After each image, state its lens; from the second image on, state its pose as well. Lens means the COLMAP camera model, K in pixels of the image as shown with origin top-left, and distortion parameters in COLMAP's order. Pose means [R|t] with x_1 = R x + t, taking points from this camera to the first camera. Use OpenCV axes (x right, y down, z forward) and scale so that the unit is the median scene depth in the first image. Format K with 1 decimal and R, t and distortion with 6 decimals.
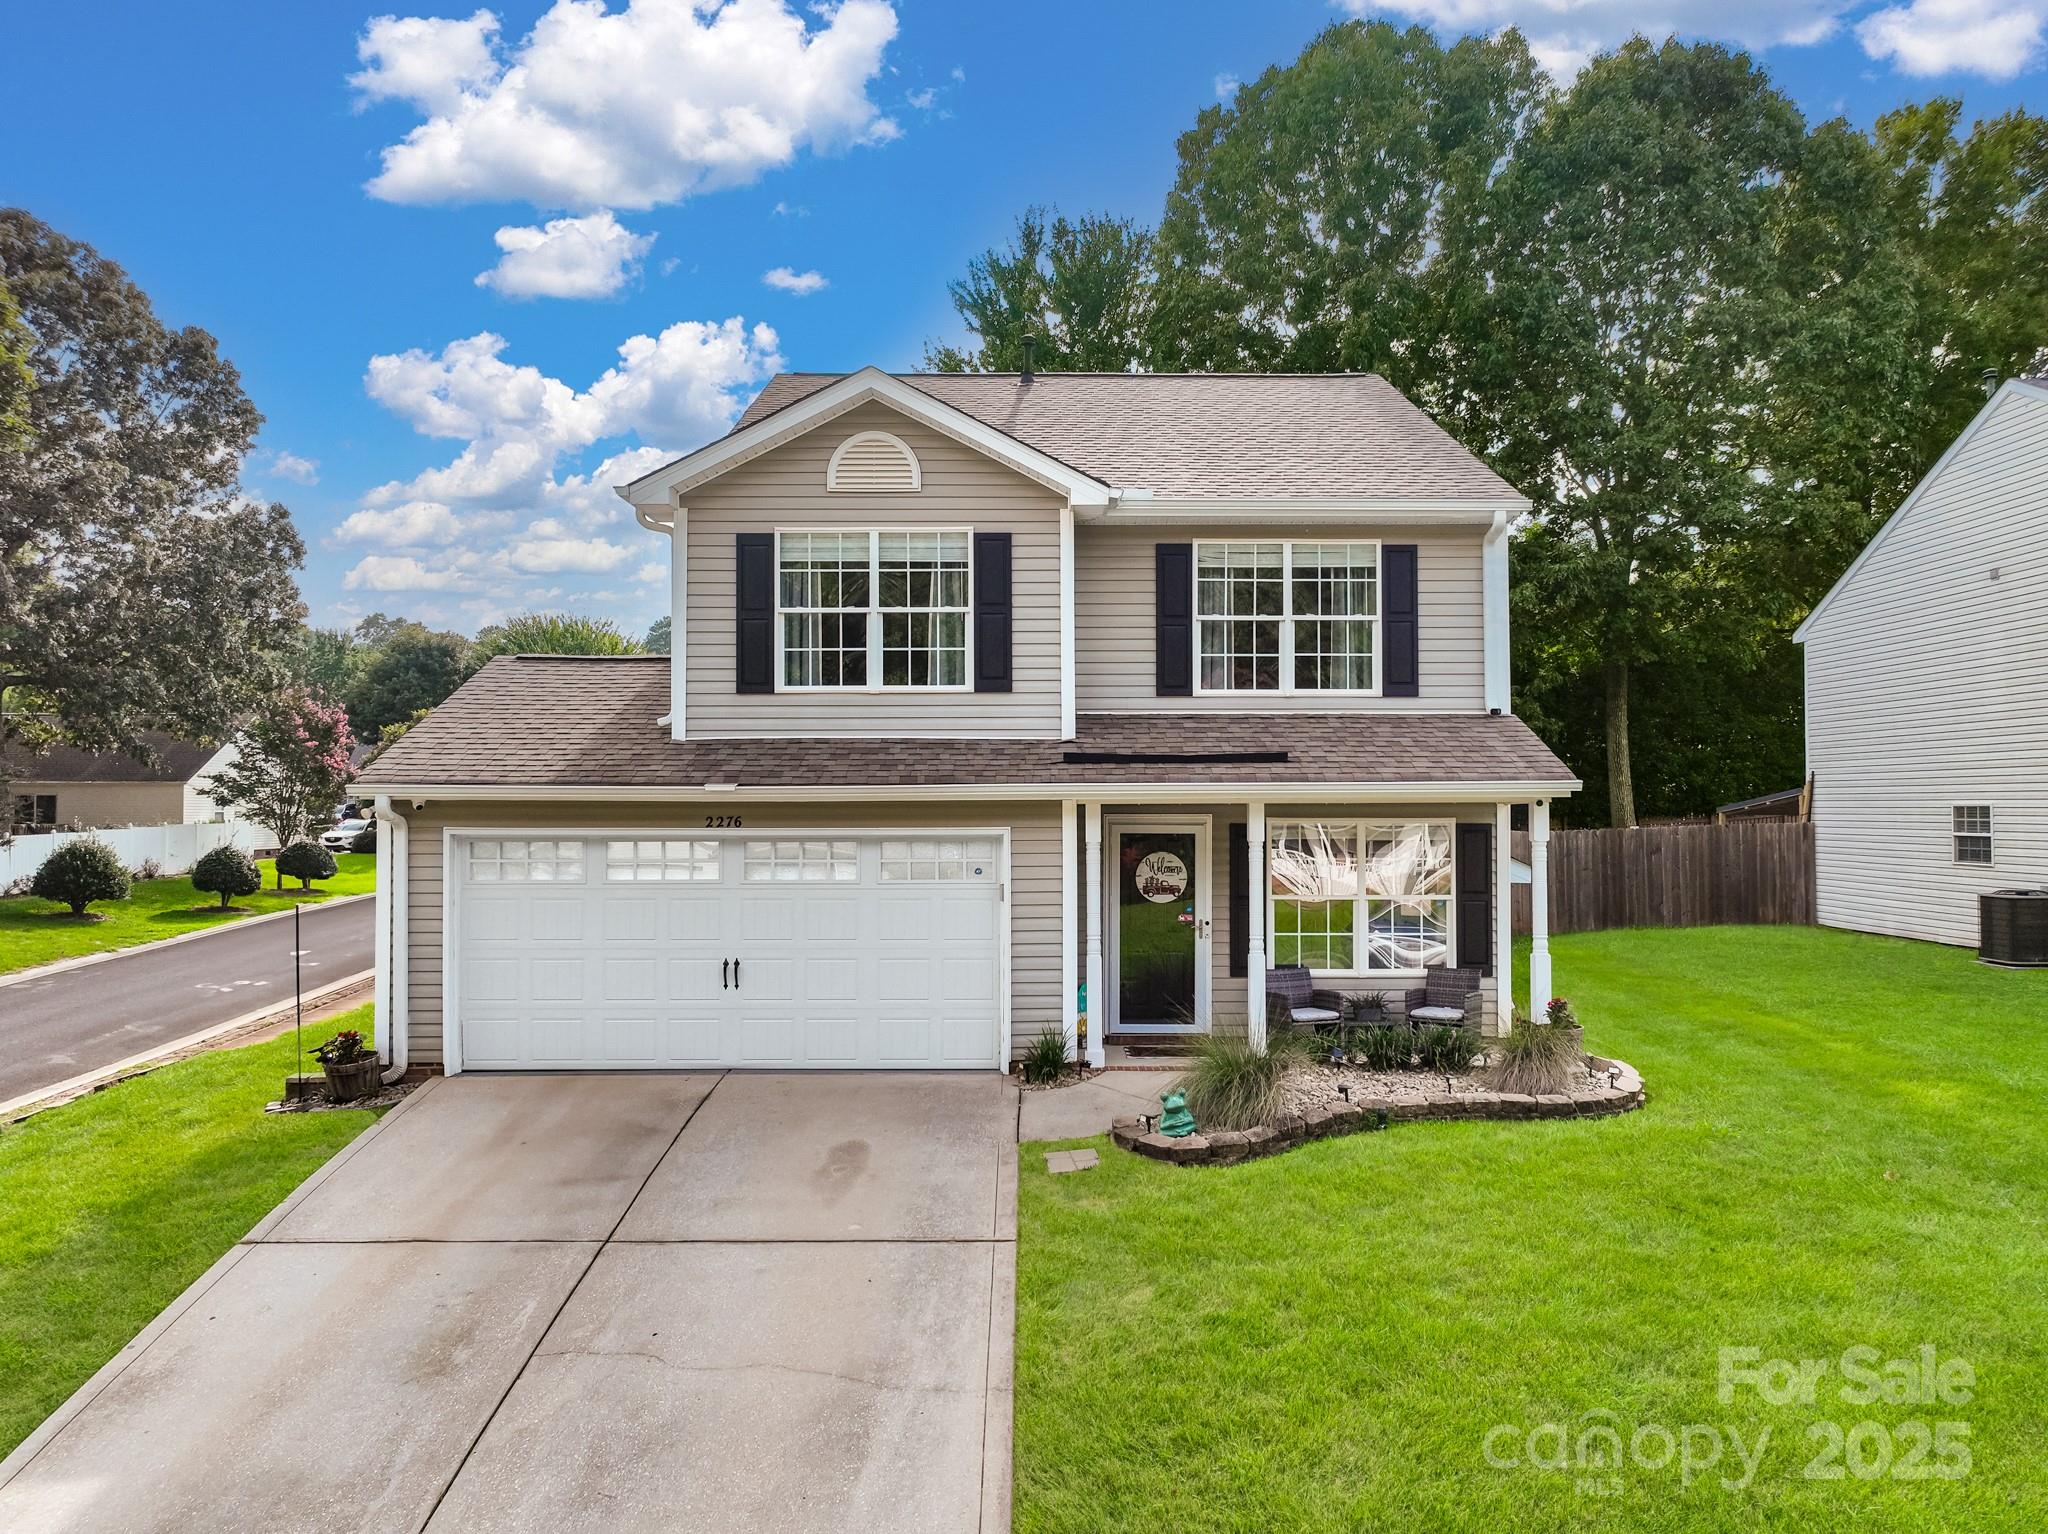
lens RADIAL K [[1461.9, 0, 1024.0], [0, 1461.9, 767.0], [0, 0, 1]] dist [0.007240, 0.006515]
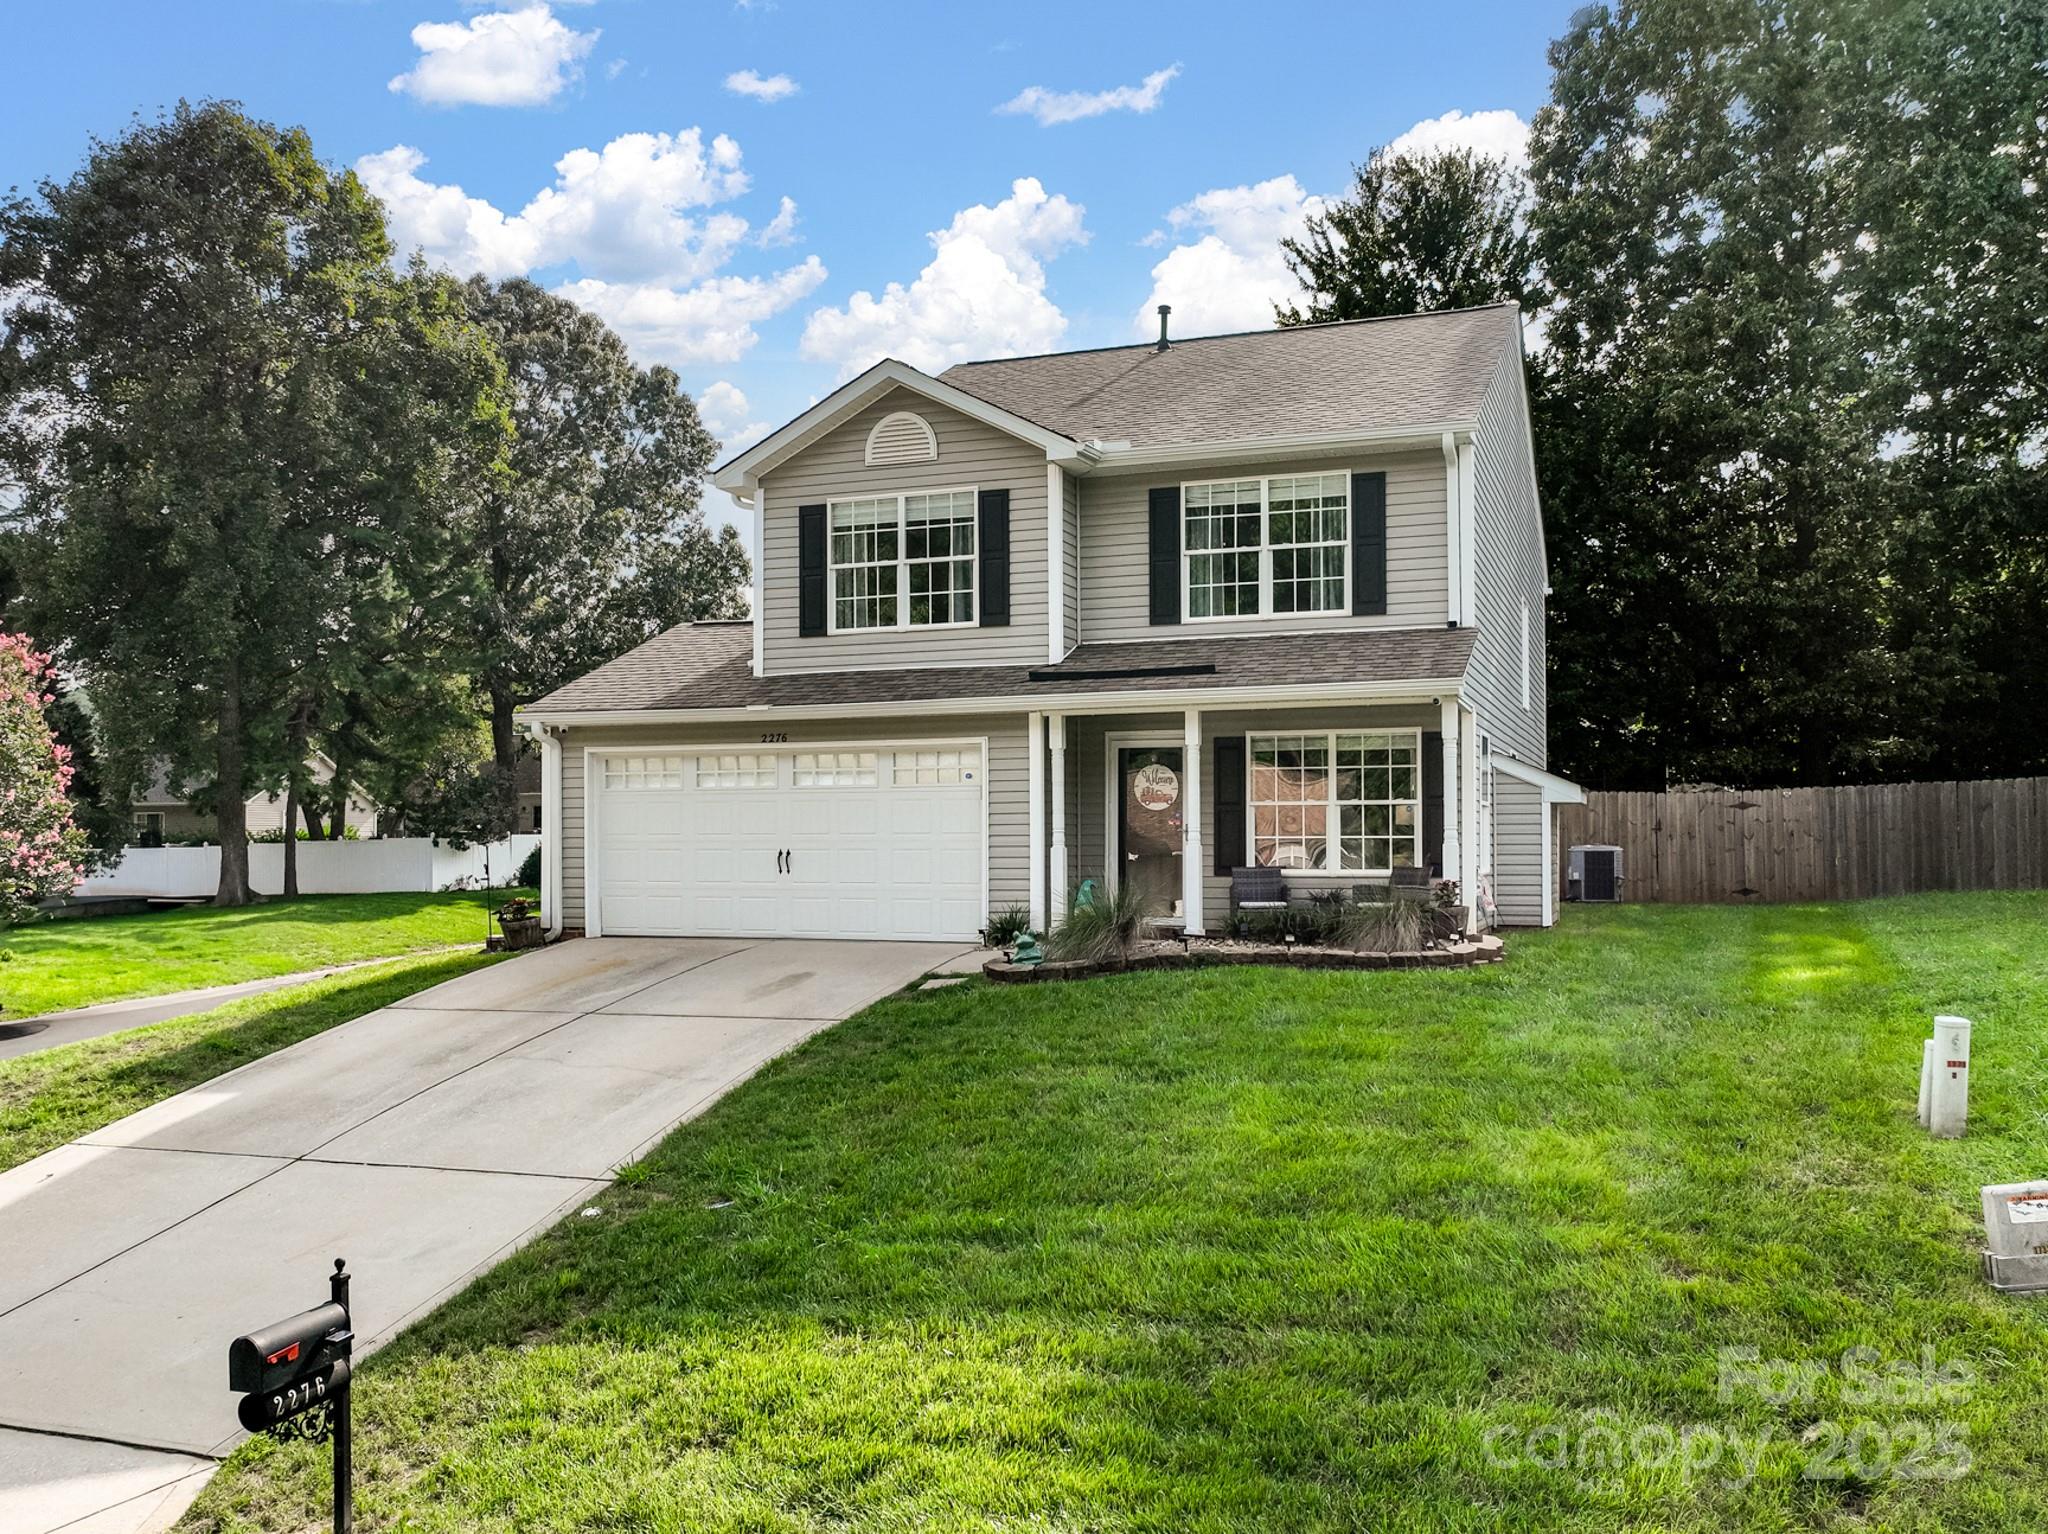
lens RADIAL K [[1692.5, 0, 1025.1], [0, 1692.5, 801.3], [0, 0, 1]] dist [0.006552, 0.013188]
pose [[0.934000, -0.010065, -0.357132, 0.464300], [0.010282, 0.999946, -0.001291, 0.087196], [0.357125, -0.002466, 0.934053, -0.245753]]
